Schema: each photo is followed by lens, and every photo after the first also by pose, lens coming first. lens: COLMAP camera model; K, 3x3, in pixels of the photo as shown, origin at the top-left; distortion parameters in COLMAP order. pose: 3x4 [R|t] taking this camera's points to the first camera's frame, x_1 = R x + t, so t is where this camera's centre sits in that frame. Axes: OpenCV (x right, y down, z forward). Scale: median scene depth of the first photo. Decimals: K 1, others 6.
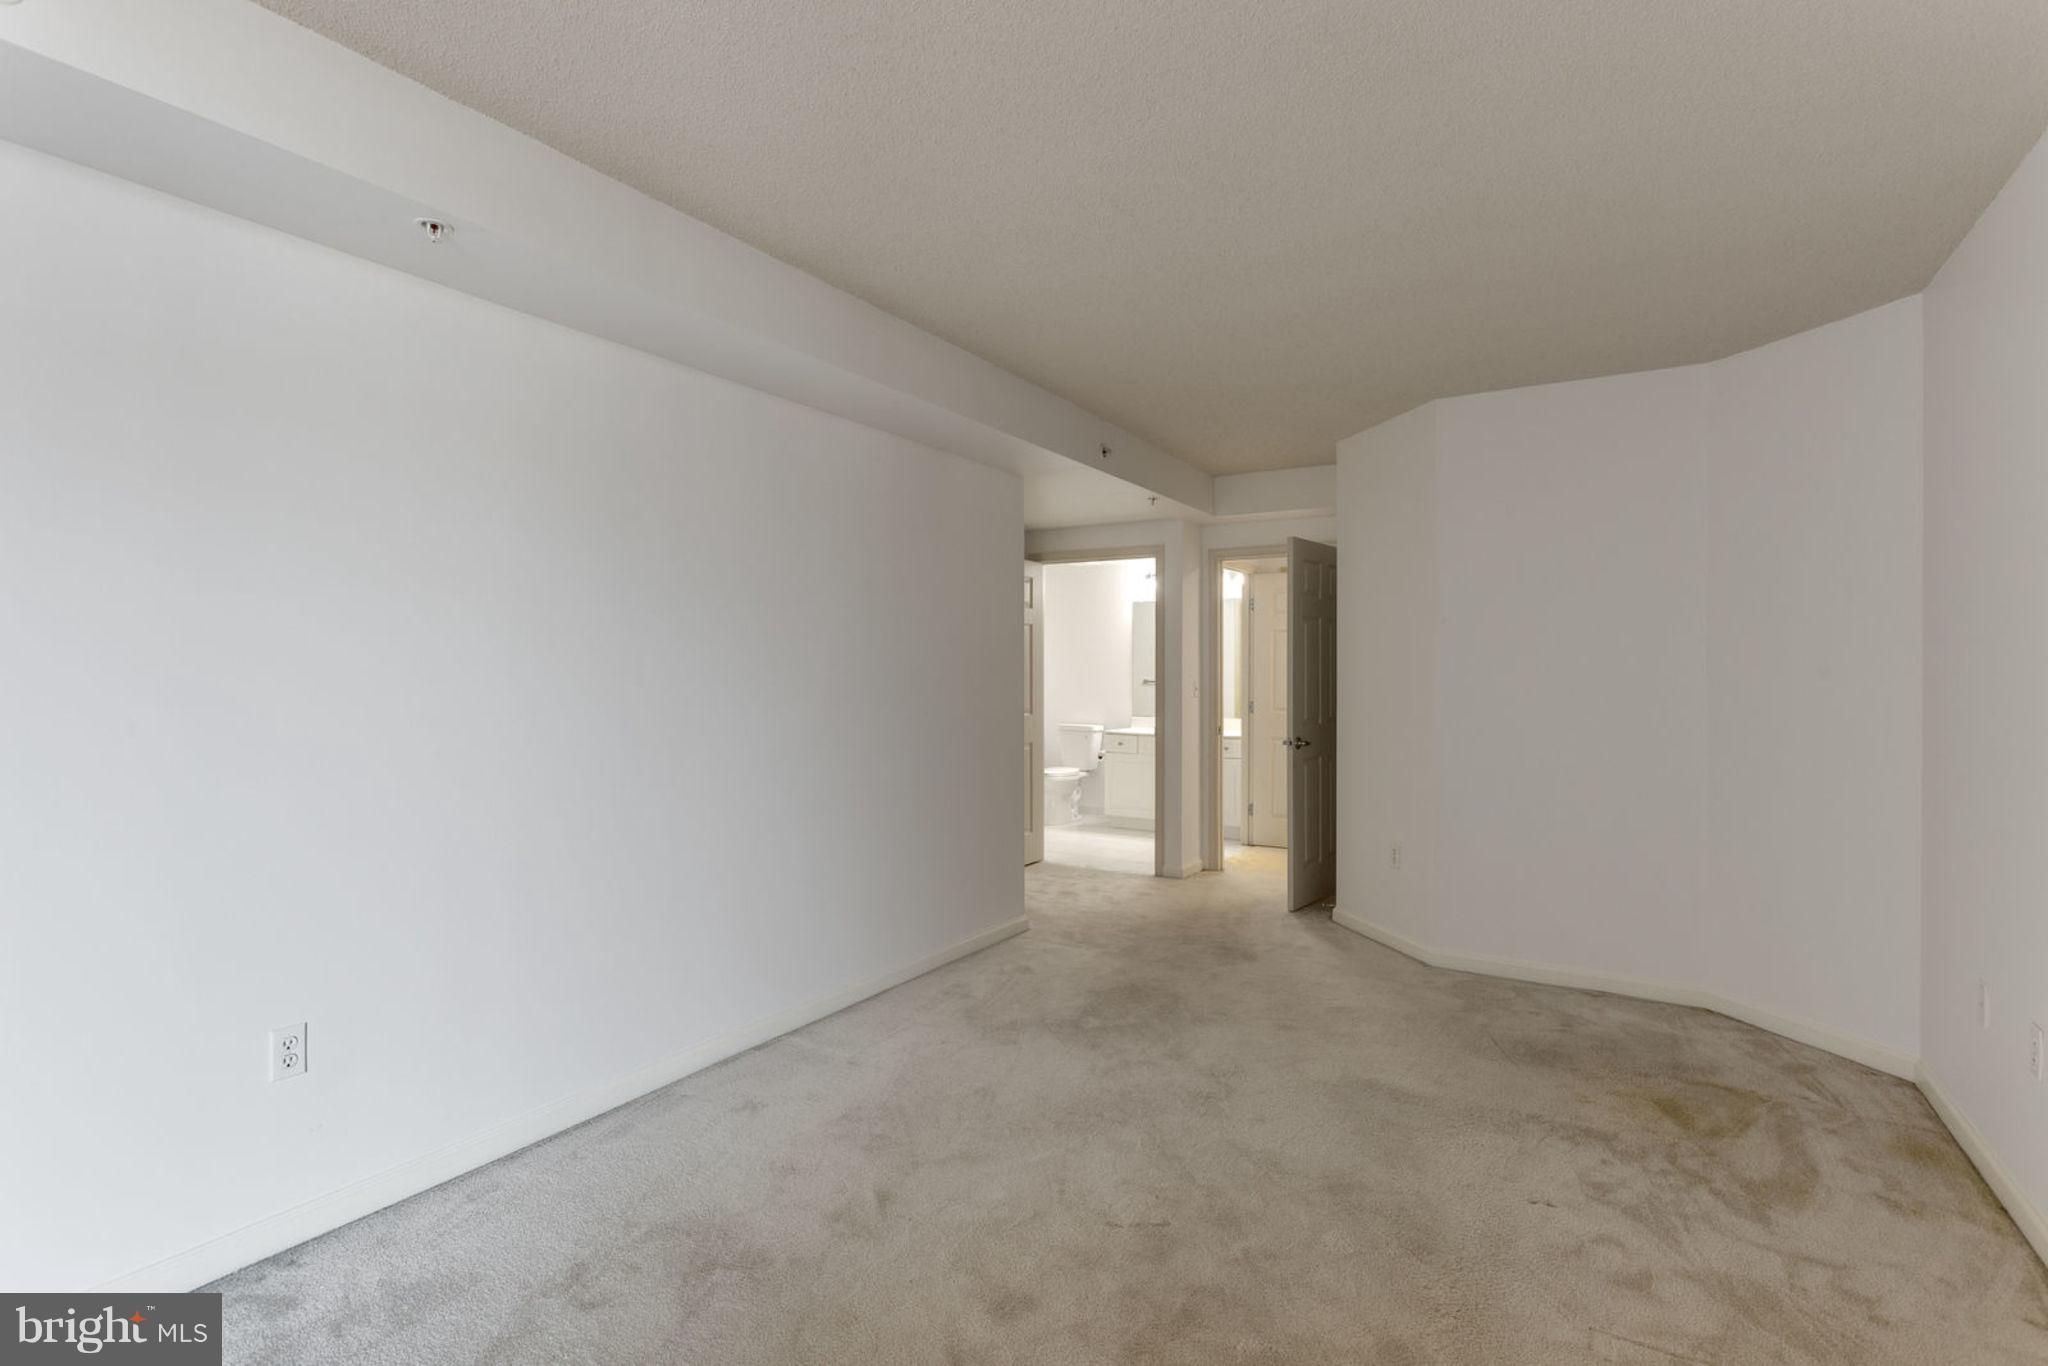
lens RADIAL K [[965.5, 0, 1015.1], [0, 965.5, 679.6], [0, 0, 1]] dist [0.026383, -0.016549]
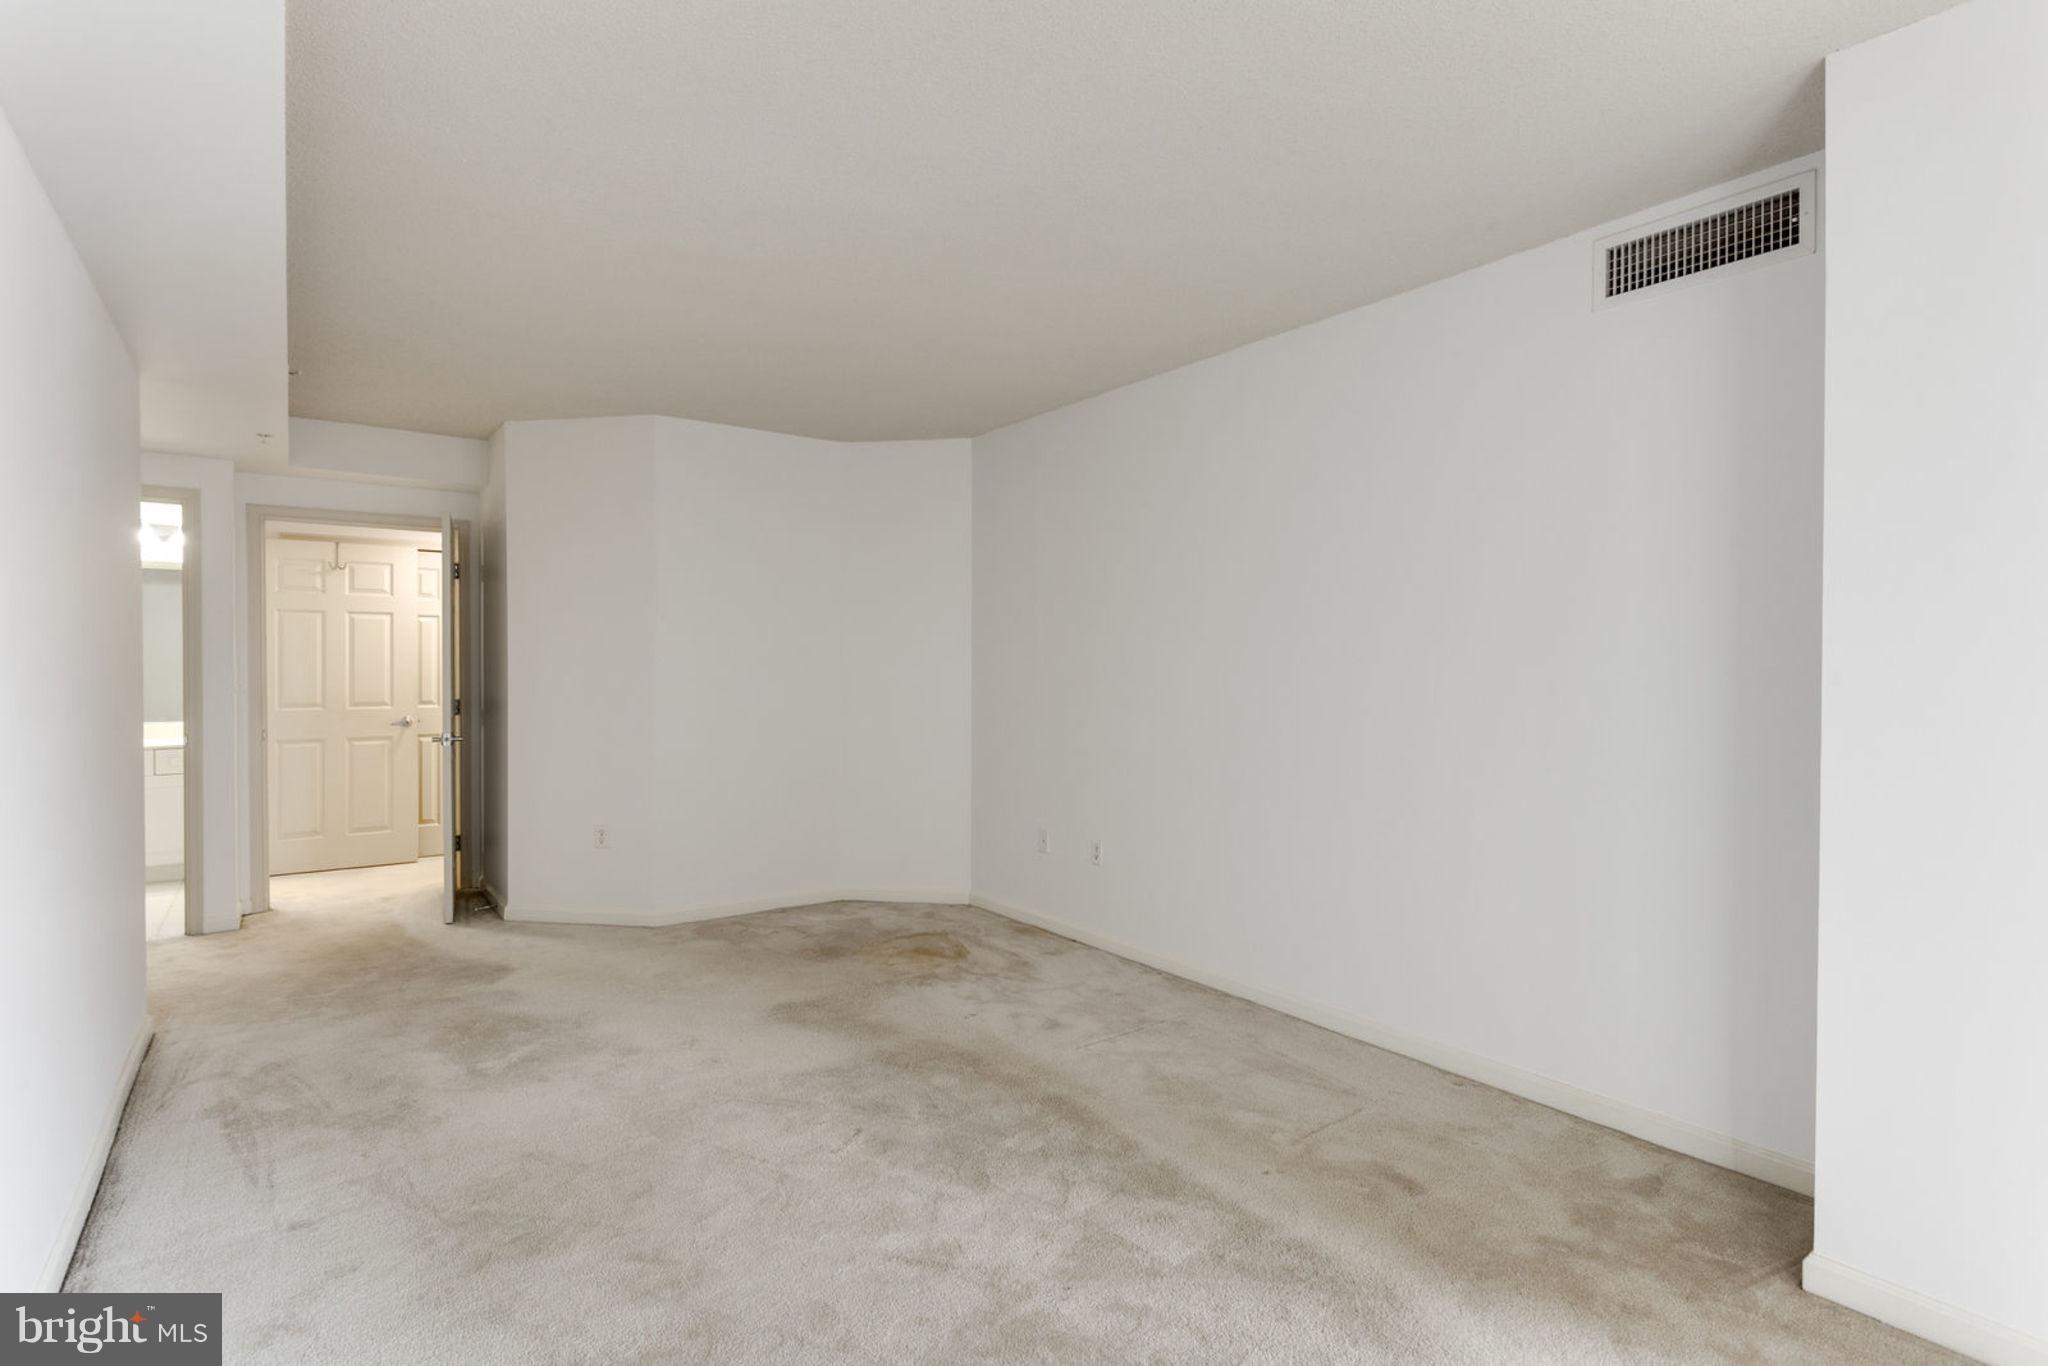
lens RADIAL K [[1001.3, 0, 1005.3], [0, 1001.3, 673.6], [0, 0, 1]] dist [0.000814, -0.000624]
pose [[0.395082, -0.012416, 0.918562, -0.602640], [0.006680, 0.999921, 0.010642, -0.004098], [-0.918622, 0.001931, 0.395134, 0.241470]]
